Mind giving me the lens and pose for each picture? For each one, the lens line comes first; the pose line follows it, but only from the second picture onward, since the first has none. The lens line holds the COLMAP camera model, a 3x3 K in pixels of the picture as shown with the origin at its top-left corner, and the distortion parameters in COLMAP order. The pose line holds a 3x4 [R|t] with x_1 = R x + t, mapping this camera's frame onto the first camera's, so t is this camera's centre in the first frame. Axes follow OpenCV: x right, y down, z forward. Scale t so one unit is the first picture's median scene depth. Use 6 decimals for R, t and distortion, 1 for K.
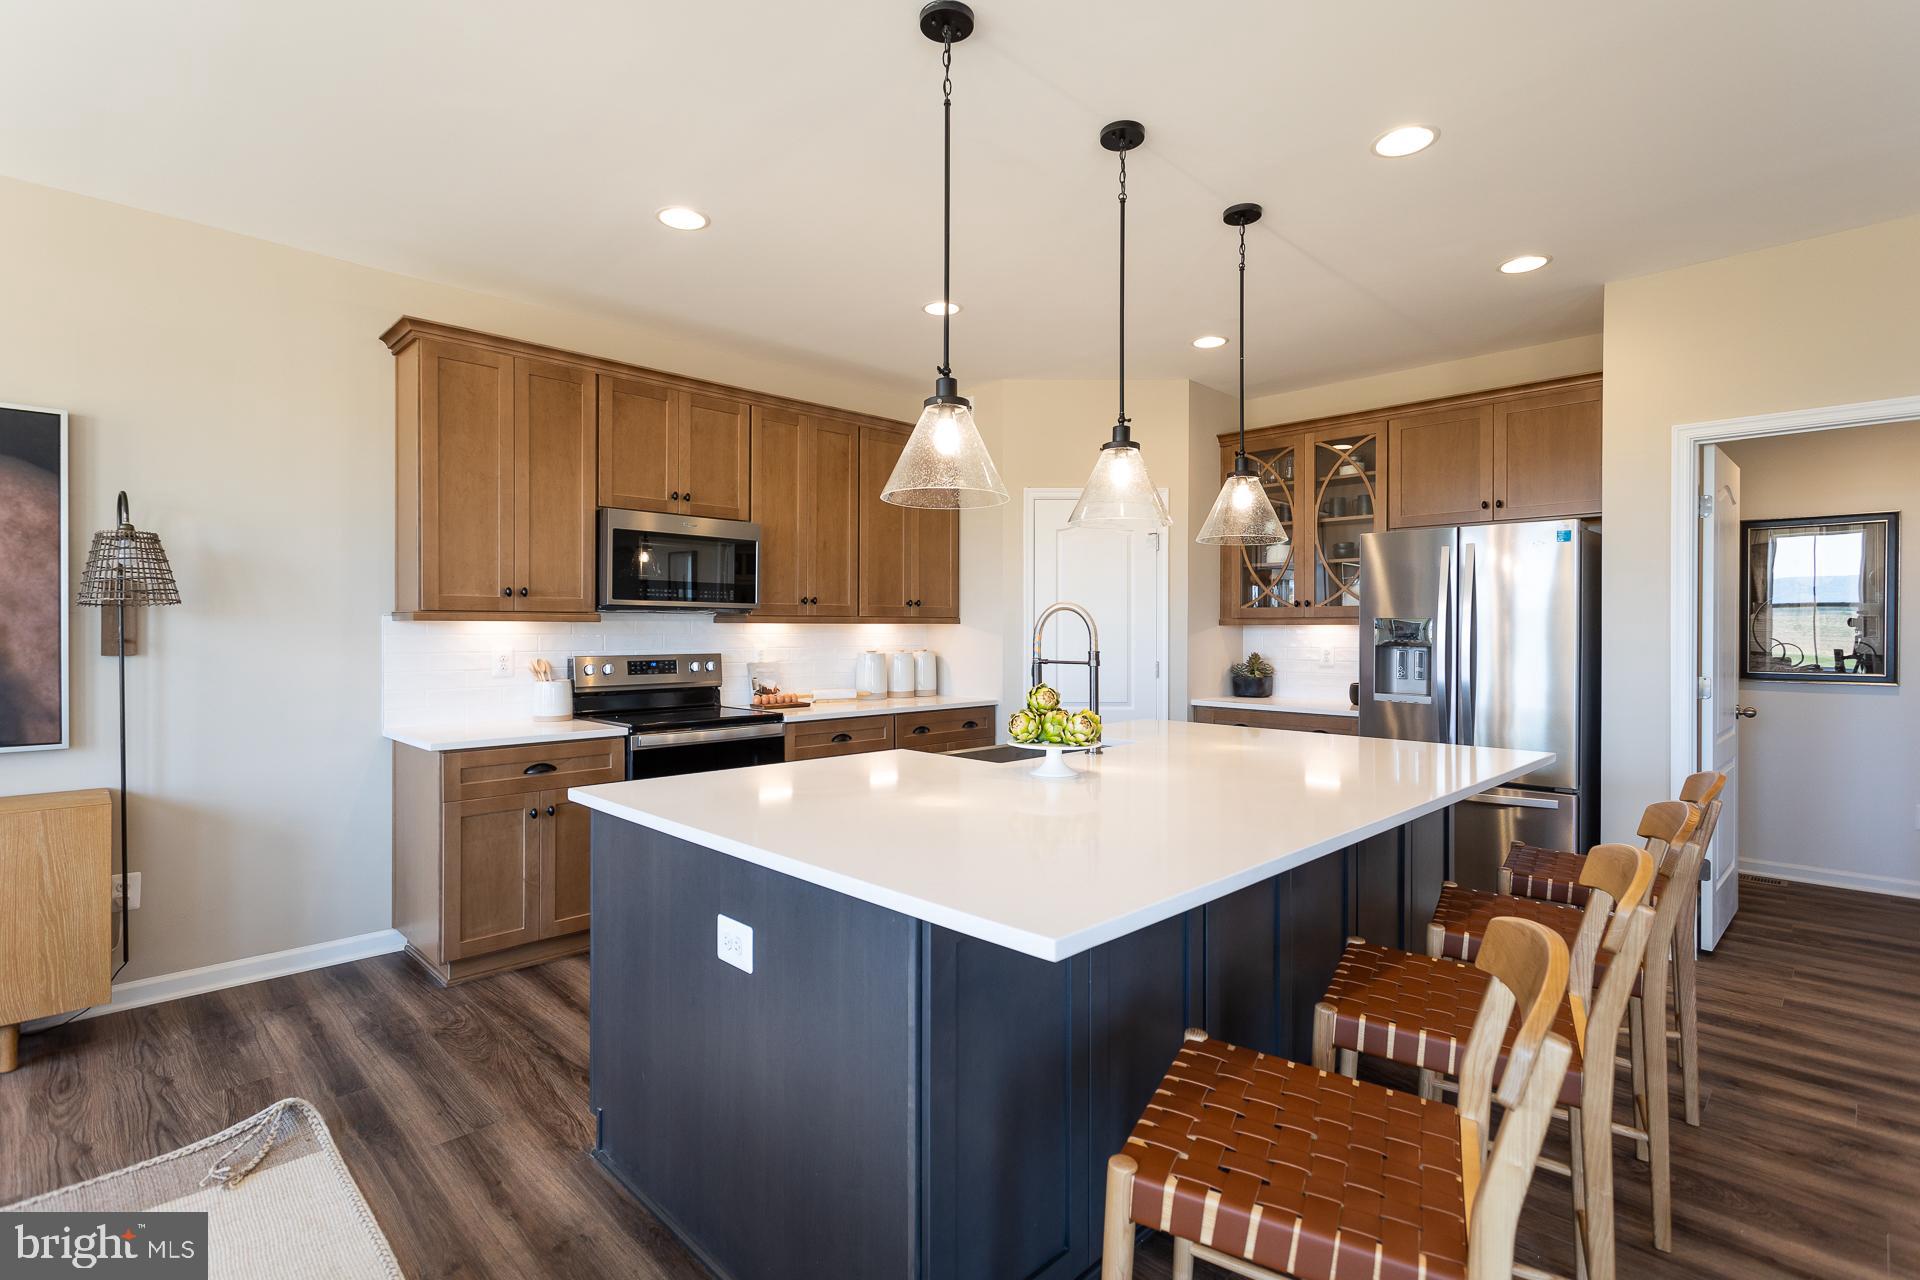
lens RADIAL K [[919.2, 0, 966.2], [0, 919.2, 629.2], [0, 0, 1]] dist [0.017890, 0.000882]
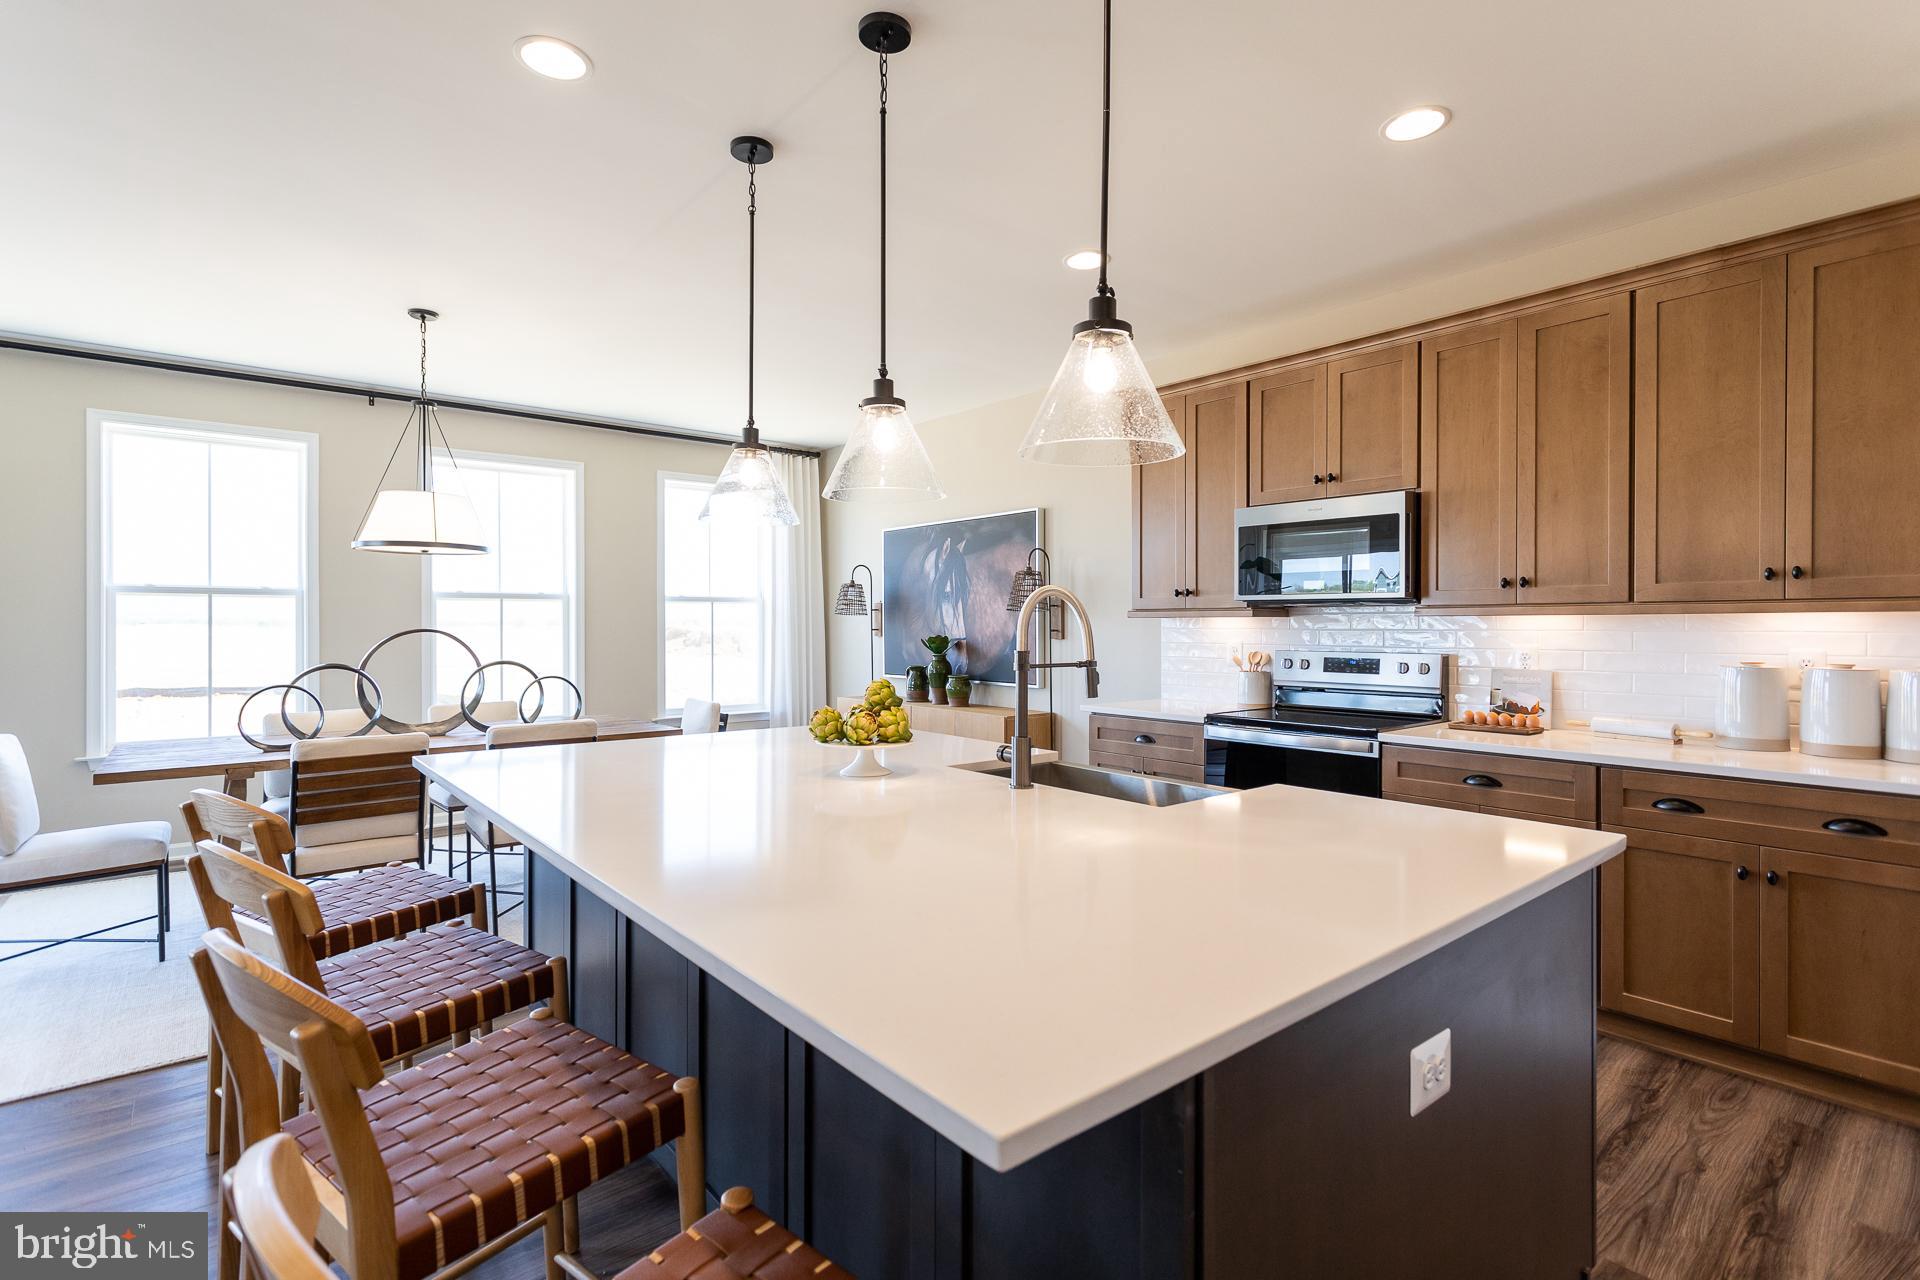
lens RADIAL K [[919.2, 0, 966.2], [0, 919.2, 629.2], [0, 0, 1]] dist [0.017890, 0.000882]
pose [[-0.085784, -0.001803, -0.996312, 0.640464], [-0.003144, 0.999994, -0.001539, 0.008223], [0.996309, 0.003001, -0.085789, 0.735130]]
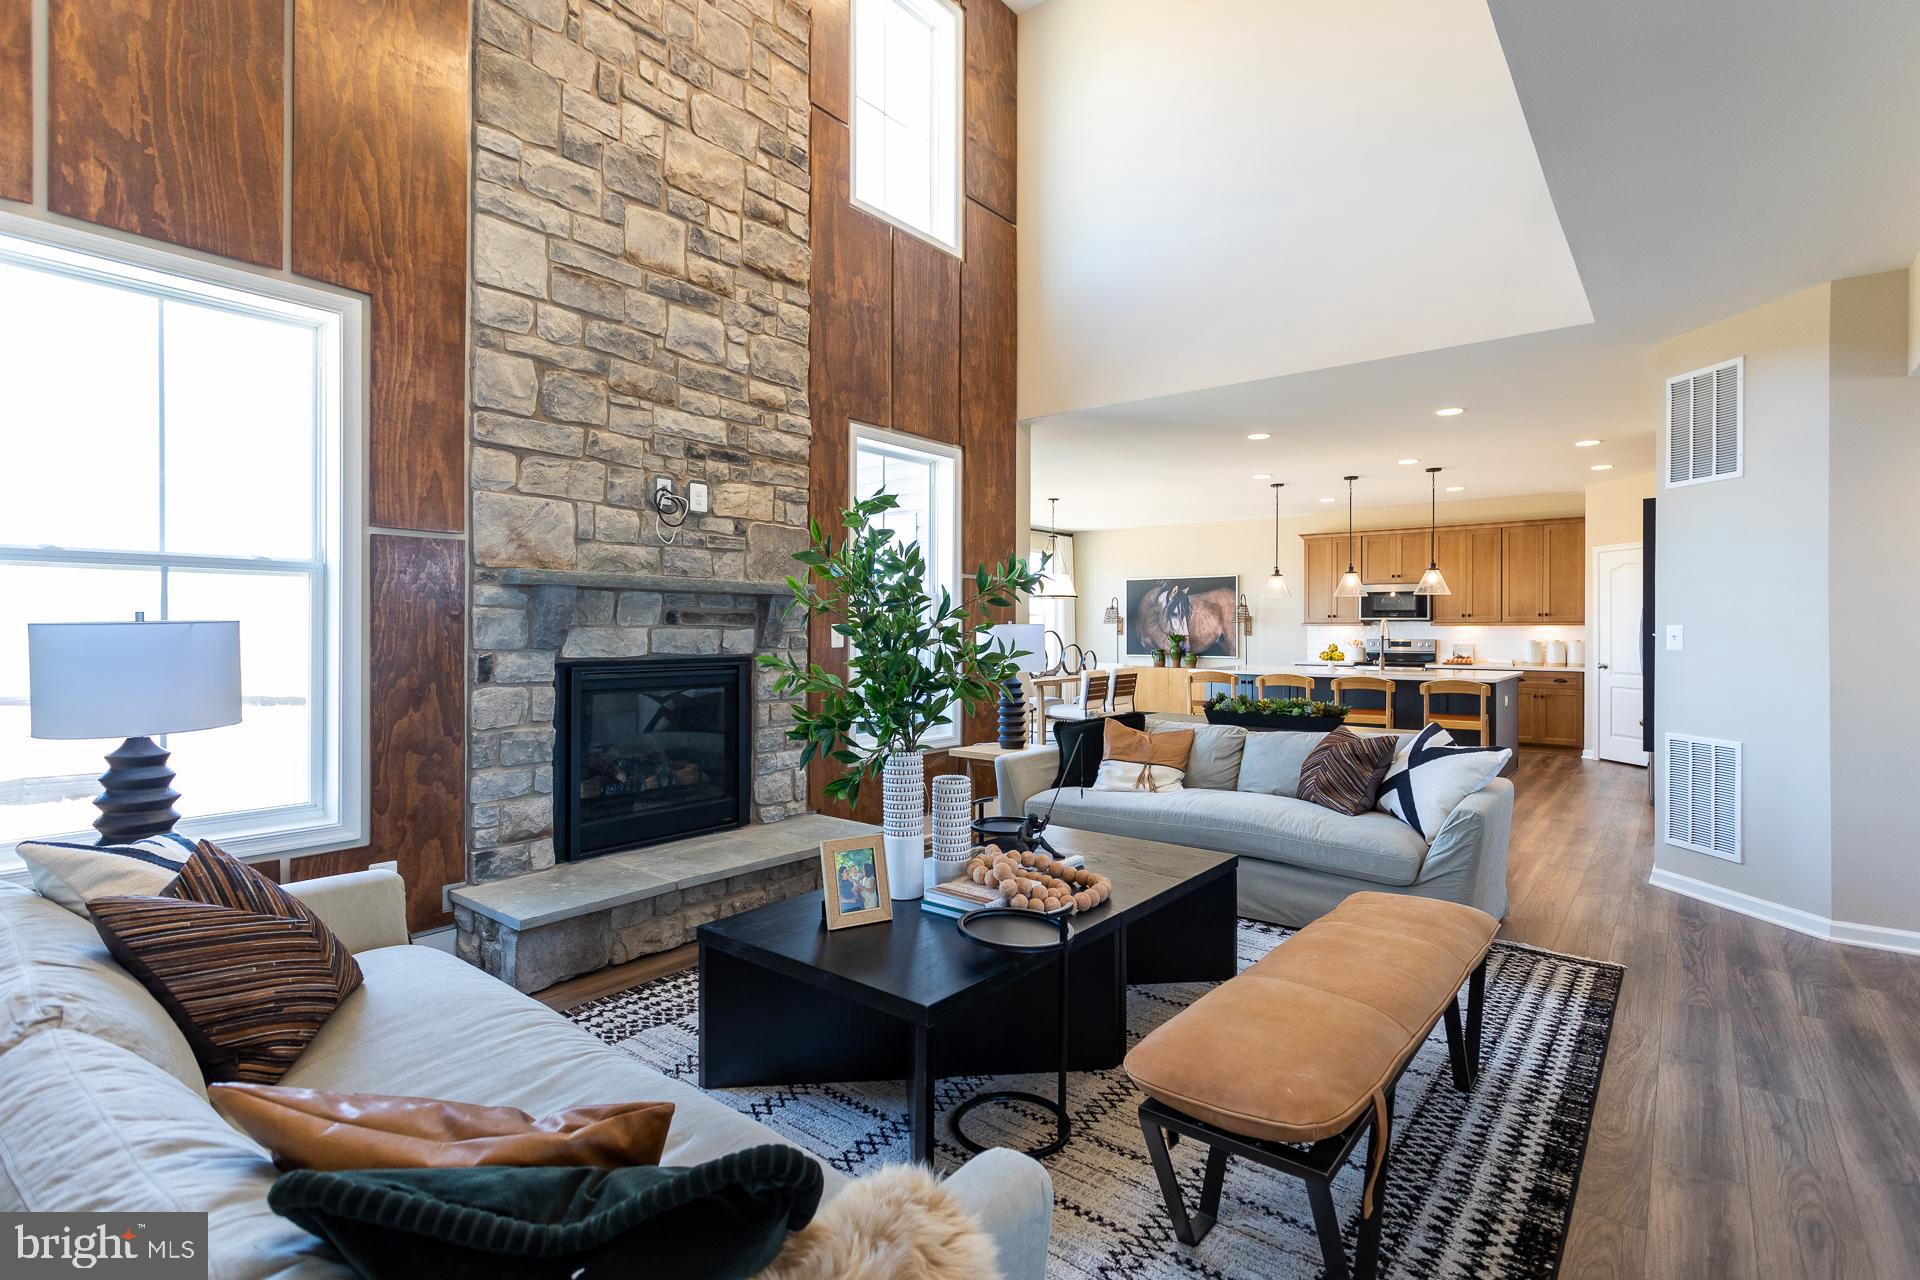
lens RADIAL K [[919.2, 0, 966.2], [0, 919.2, 629.2], [0, 0, 1]] dist [0.017890, 0.000882]
pose [[0.121222, -0.007434, -0.992598, 2.084555], [-0.004077, 0.999960, -0.007987, 0.027417], [0.992617, 0.005015, 0.121186, -0.480222]]
